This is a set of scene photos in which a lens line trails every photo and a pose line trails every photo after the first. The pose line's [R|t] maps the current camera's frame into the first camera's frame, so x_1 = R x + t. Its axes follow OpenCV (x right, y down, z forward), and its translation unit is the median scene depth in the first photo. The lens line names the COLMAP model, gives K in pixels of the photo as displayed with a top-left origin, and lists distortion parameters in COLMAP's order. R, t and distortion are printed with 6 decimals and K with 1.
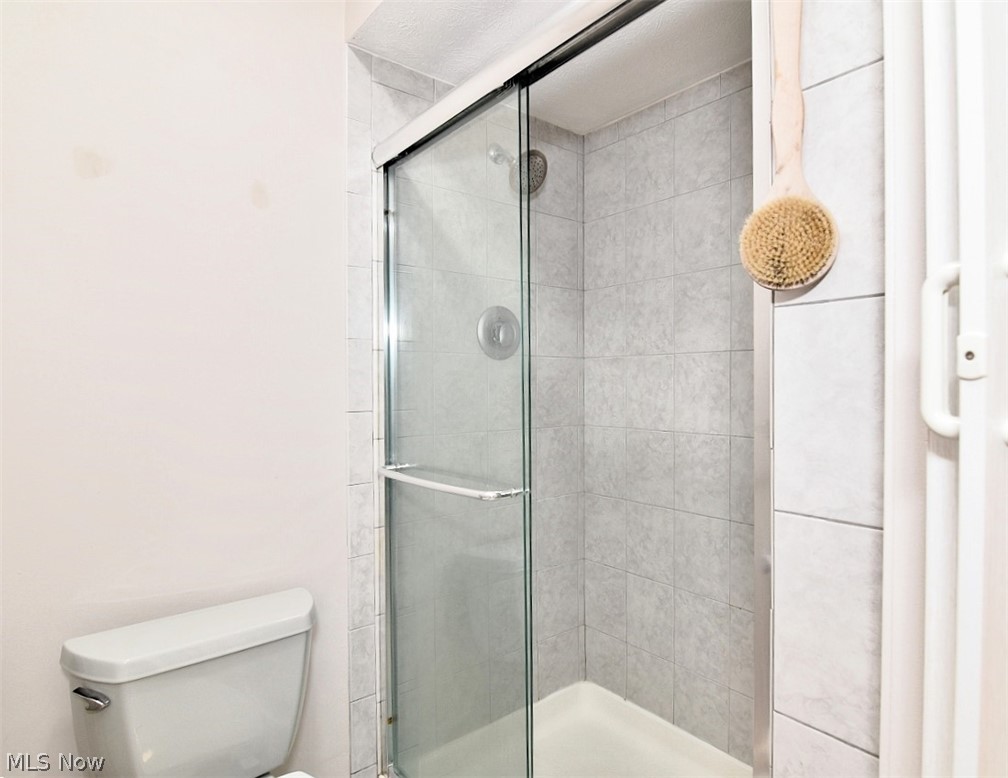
lens RADIAL K [[588.7, 0, 504.0], [0, 588.7, 389.0], [0, 0, 1]] dist [-0.000209, -0.000029]
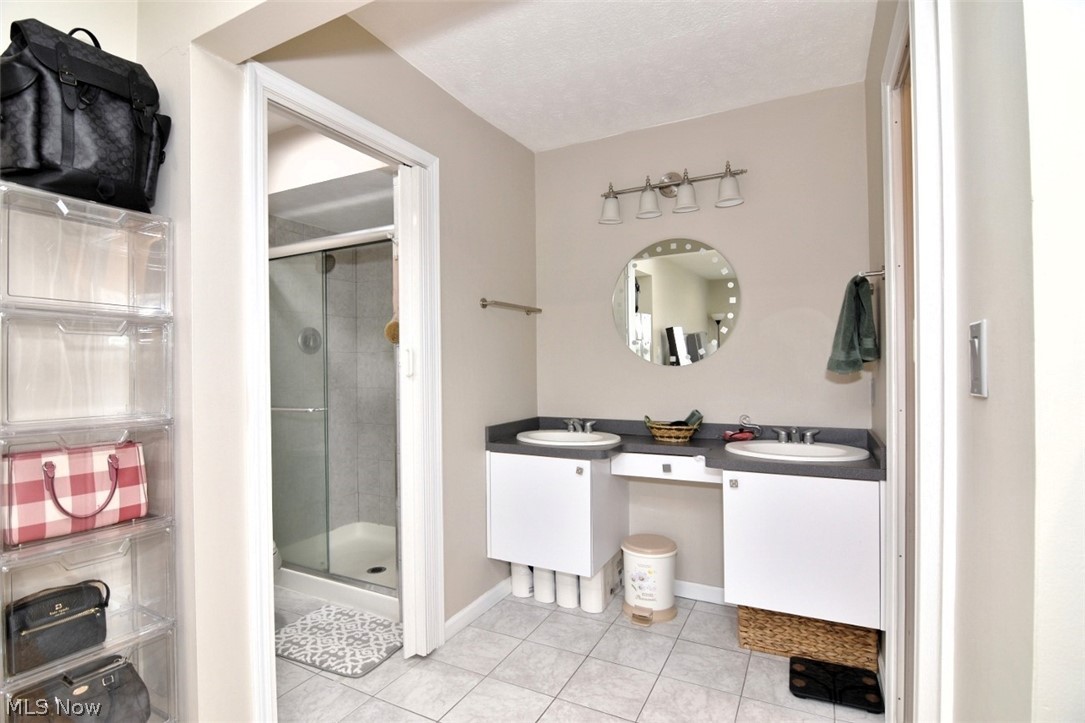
lens RADIAL K [[526.6, 0, 542.5], [0, 526.6, 361.5], [0, 0, 1]] dist [-0.001130, -0.000229]
pose [[0.906794, -0.002503, 0.421566, -0.041152], [0.009205, 0.999862, -0.013865, 0.005627], [-0.421473, 0.016453, 0.906692, -0.850313]]
